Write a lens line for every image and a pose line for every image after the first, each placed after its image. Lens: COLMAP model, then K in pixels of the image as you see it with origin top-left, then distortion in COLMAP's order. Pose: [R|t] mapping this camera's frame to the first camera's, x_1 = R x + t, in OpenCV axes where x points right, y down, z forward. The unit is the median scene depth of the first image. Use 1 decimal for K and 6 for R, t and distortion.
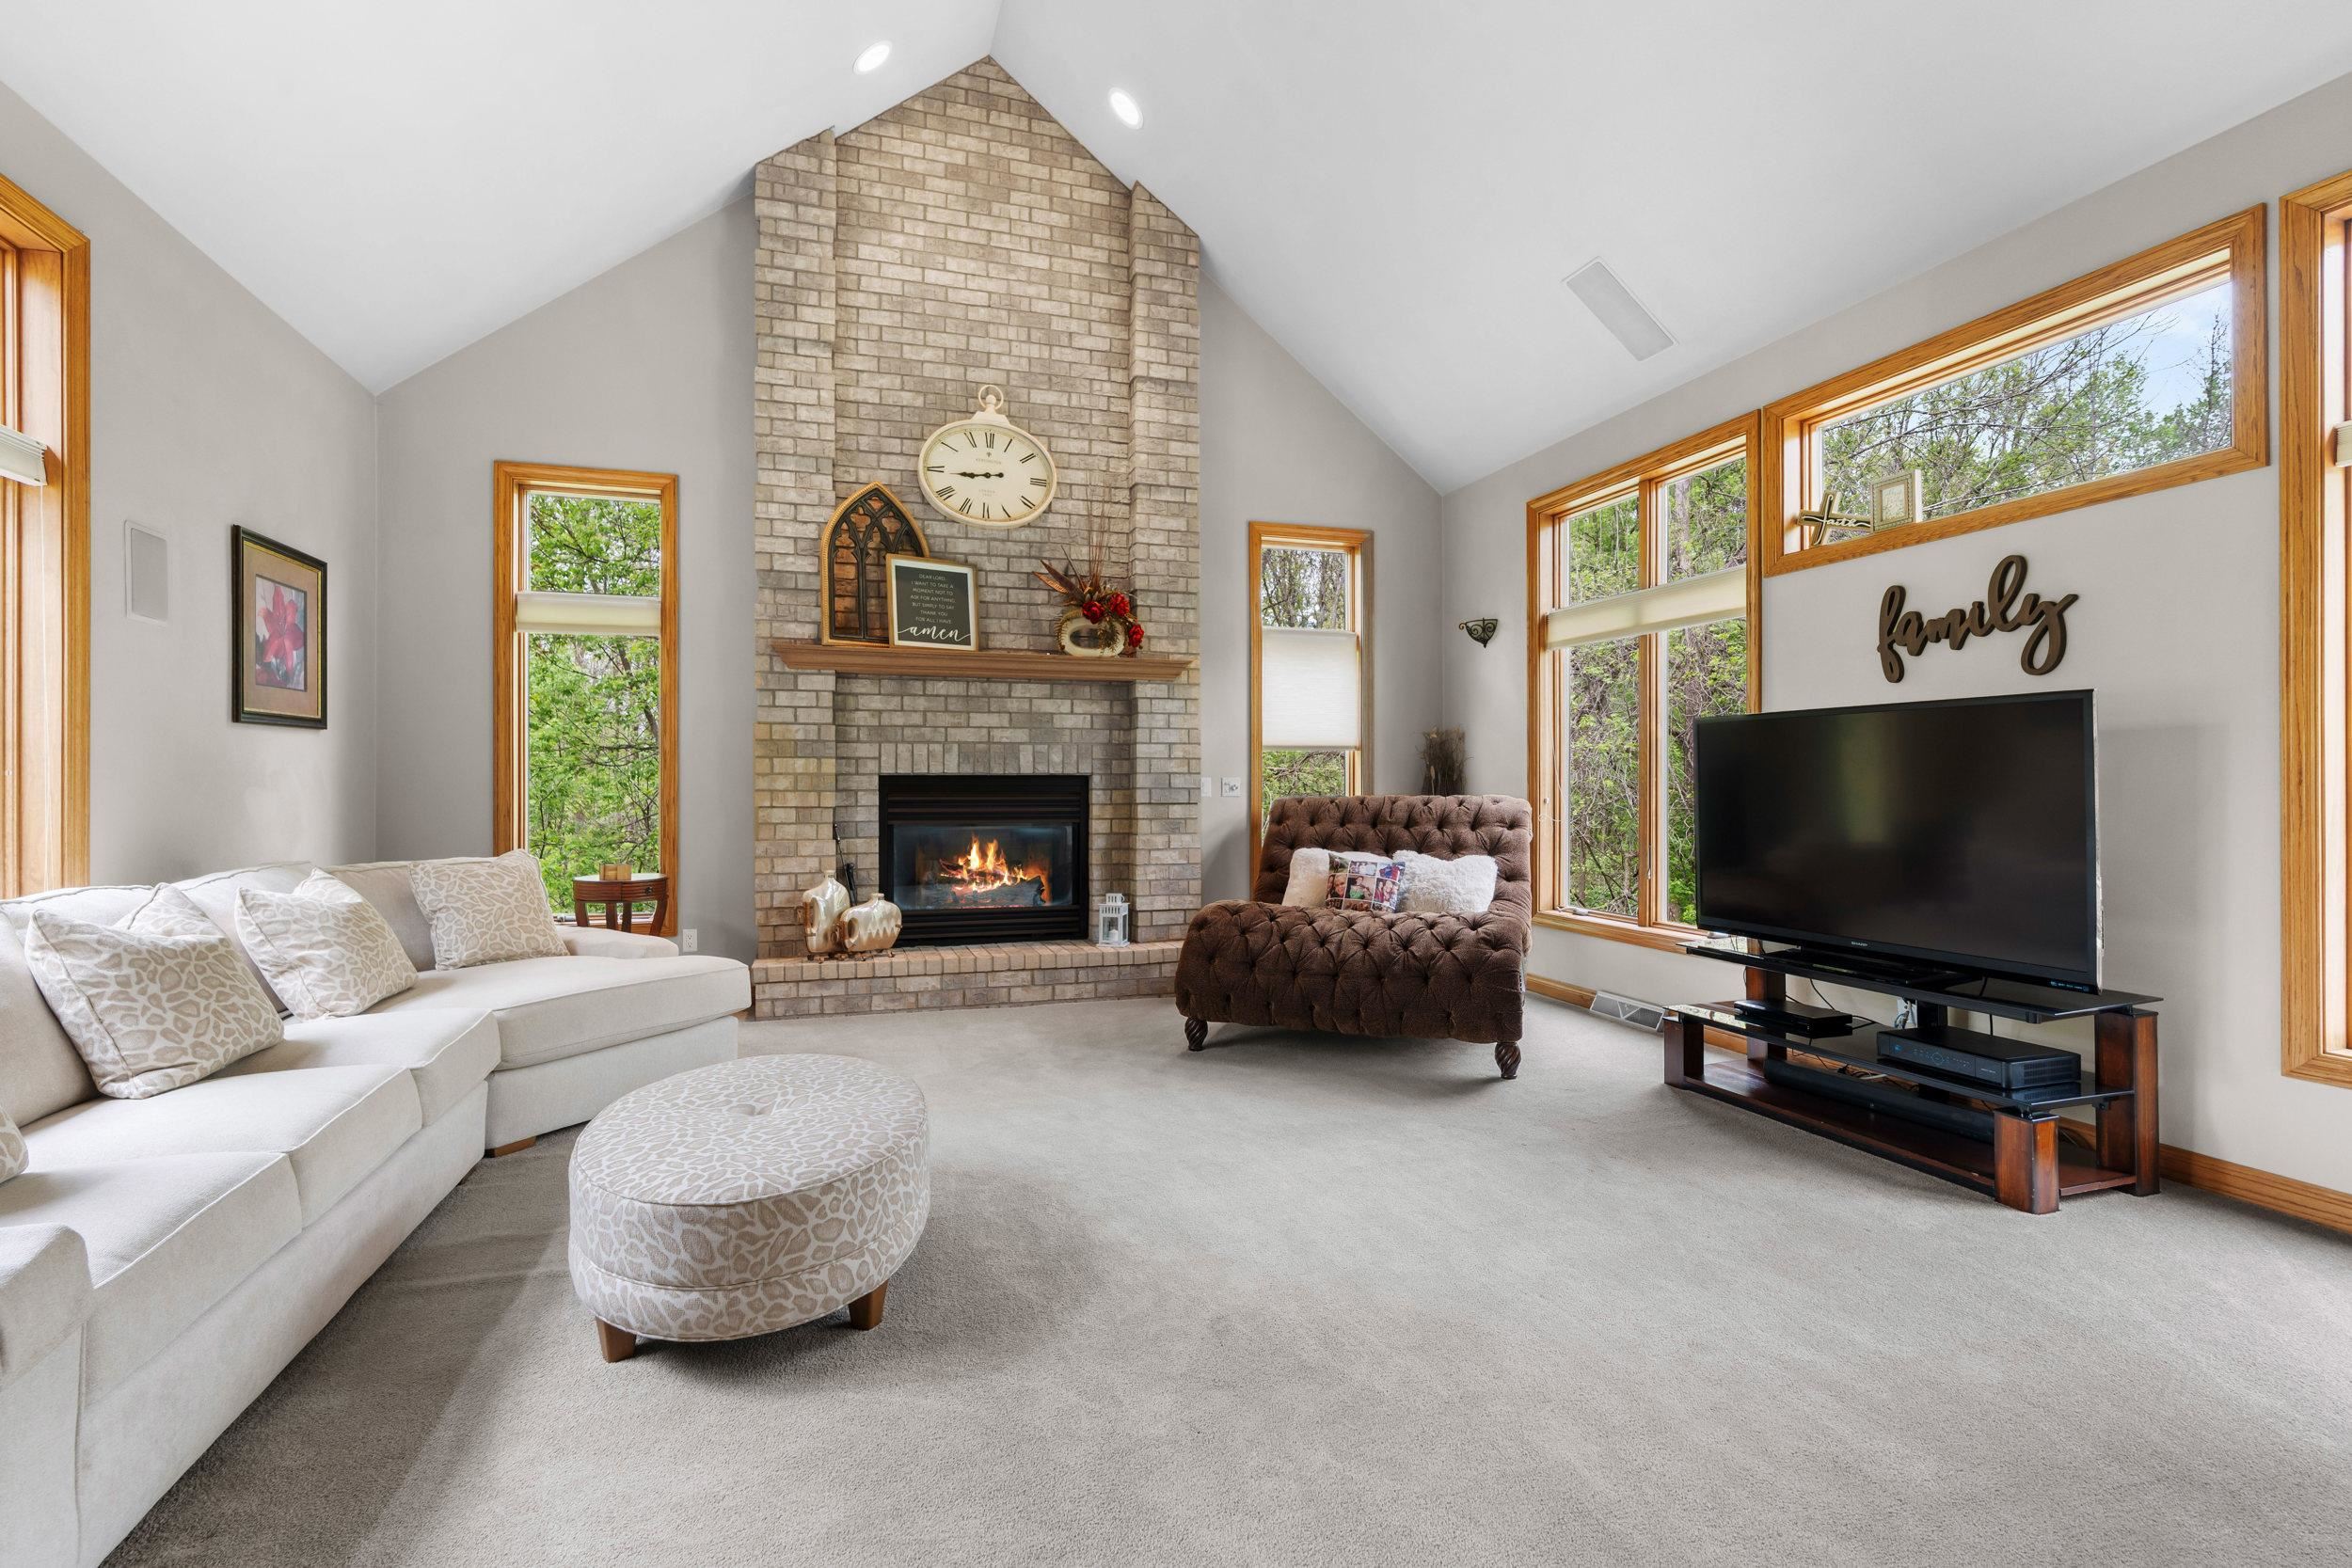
lens RADIAL K [[1065.4, 0, 1167.3], [0, 1065.4, 780.8], [0, 0, 1]] dist [-0.003648, -0.000077]
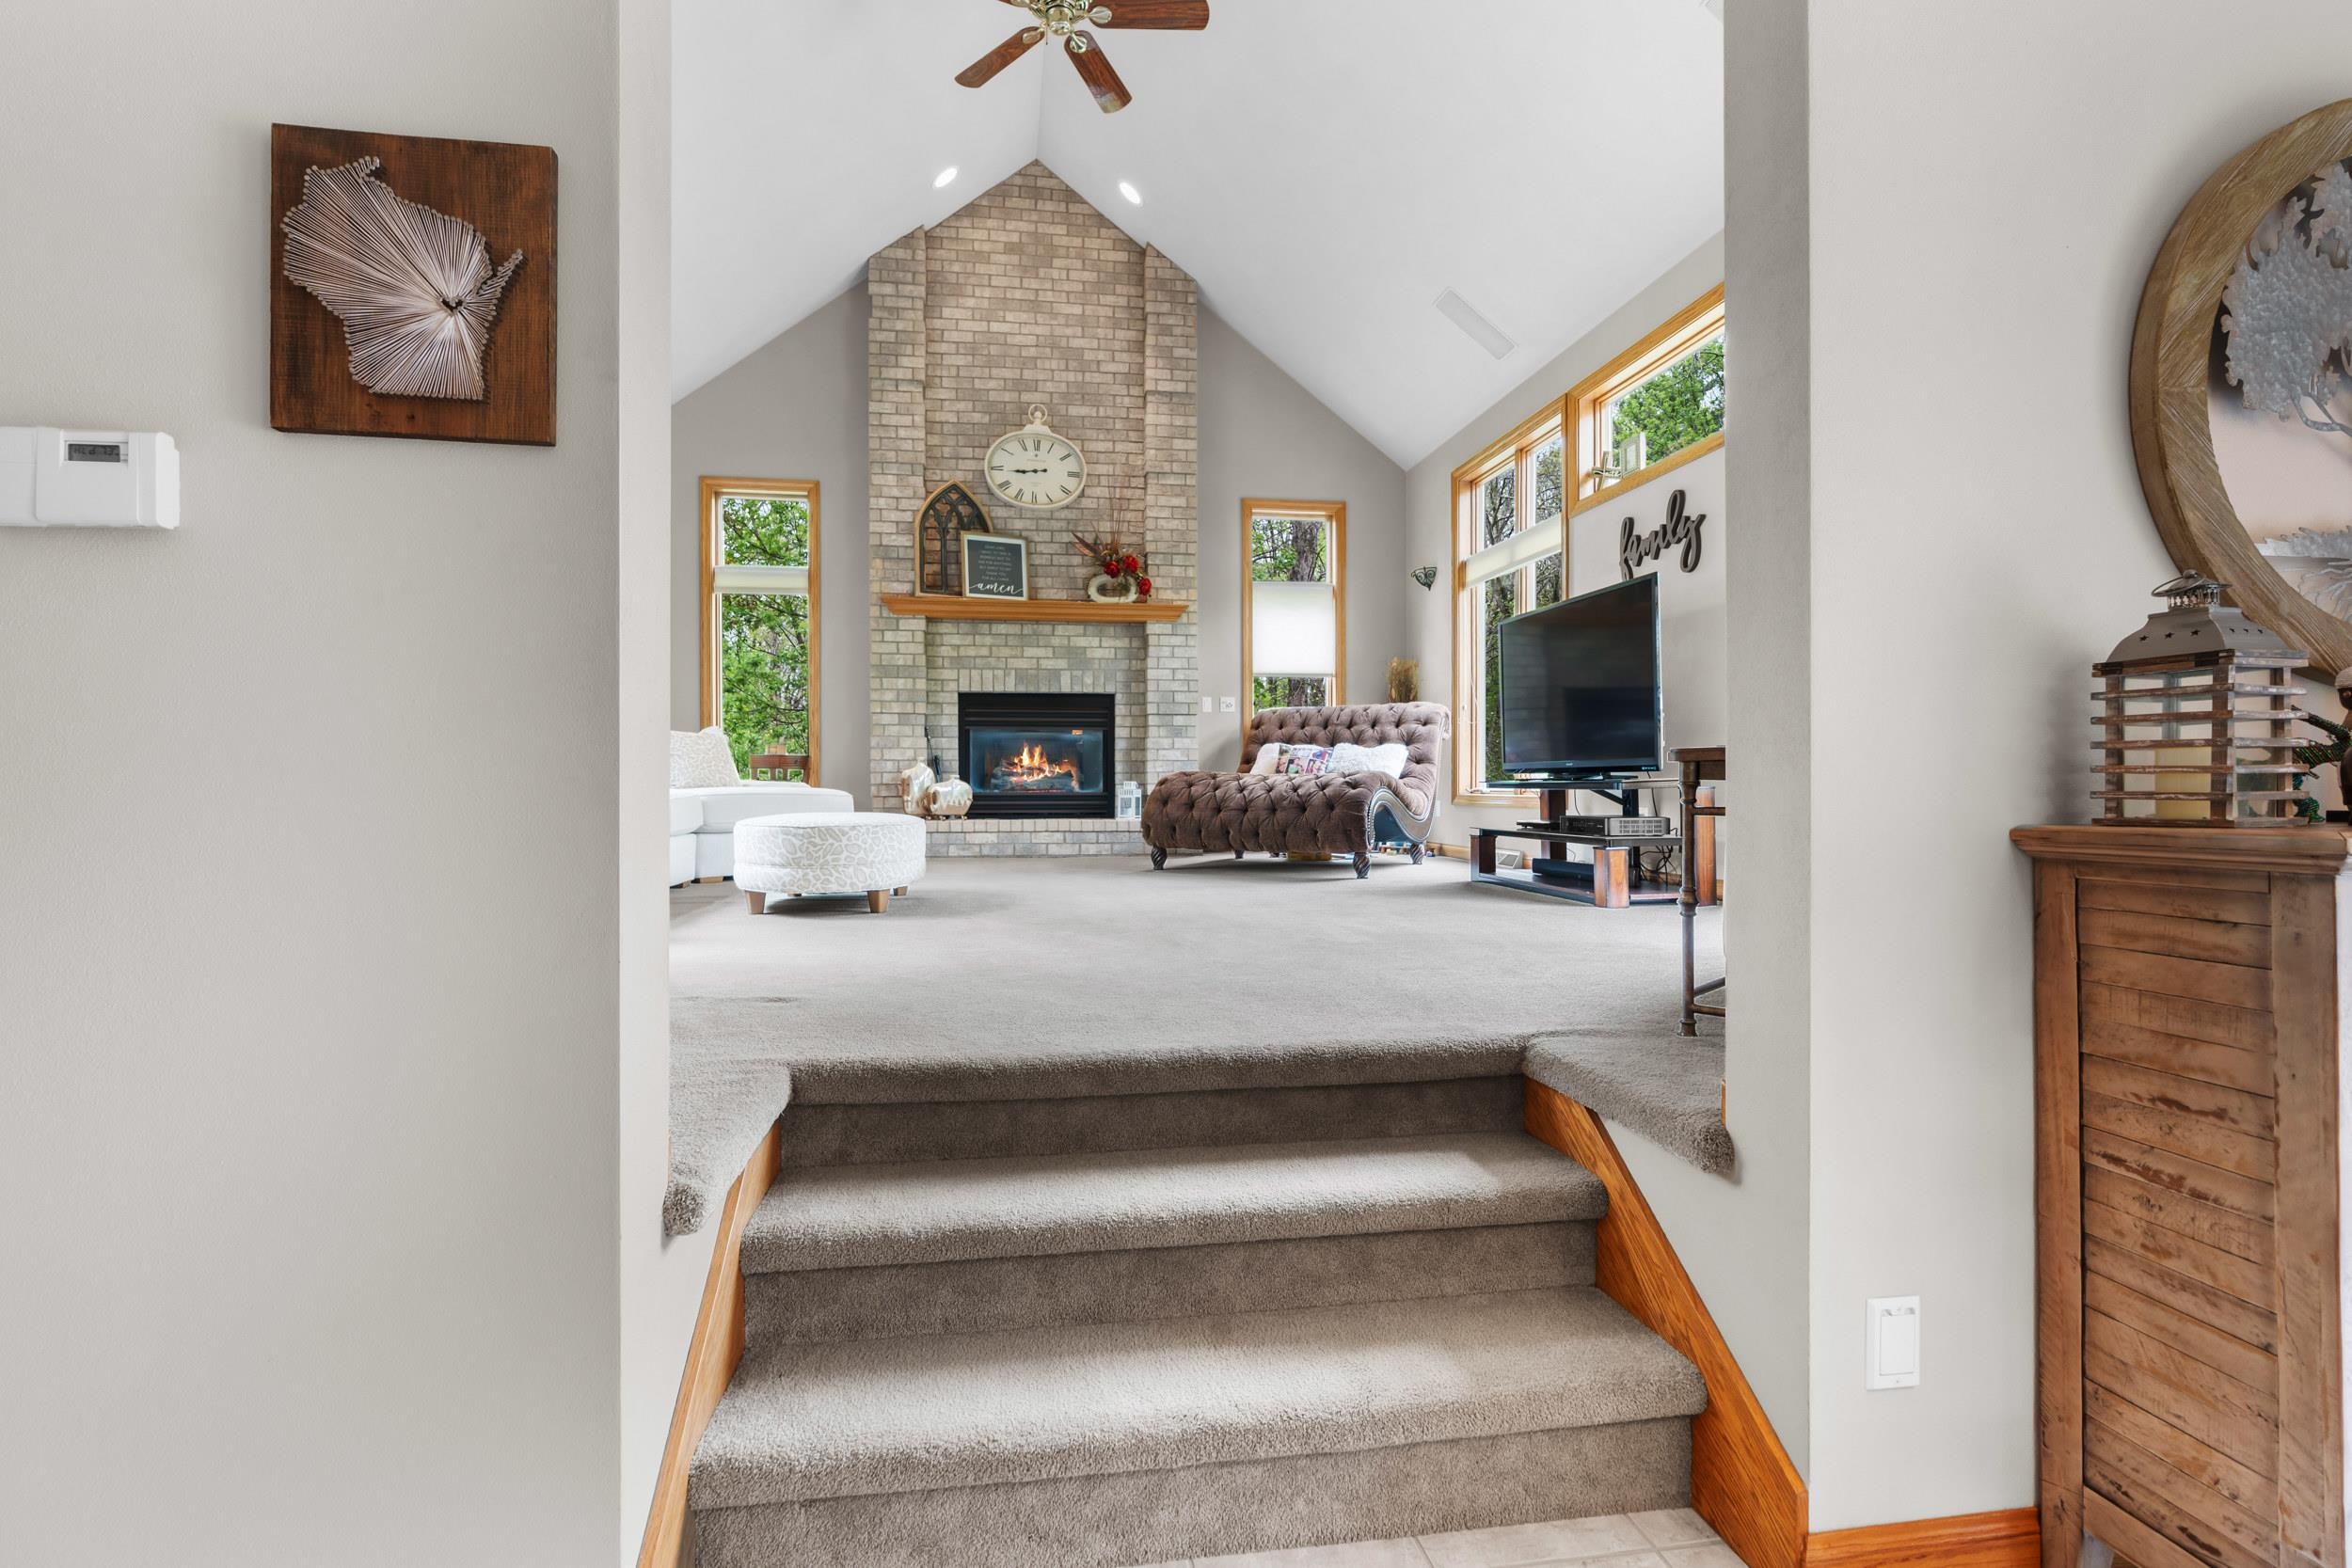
lens RADIAL K [[1061.5, 0, 1162.9], [0, 1061.5, 783.6], [0, 0, 1]] dist [-0.002456, -0.000129]
pose [[0.987891, -0.001349, -0.155145, 0.202172], [0.002213, 0.999983, 0.005395, 0.104657], [0.155135, -0.005673, 0.987877, -0.313399]]
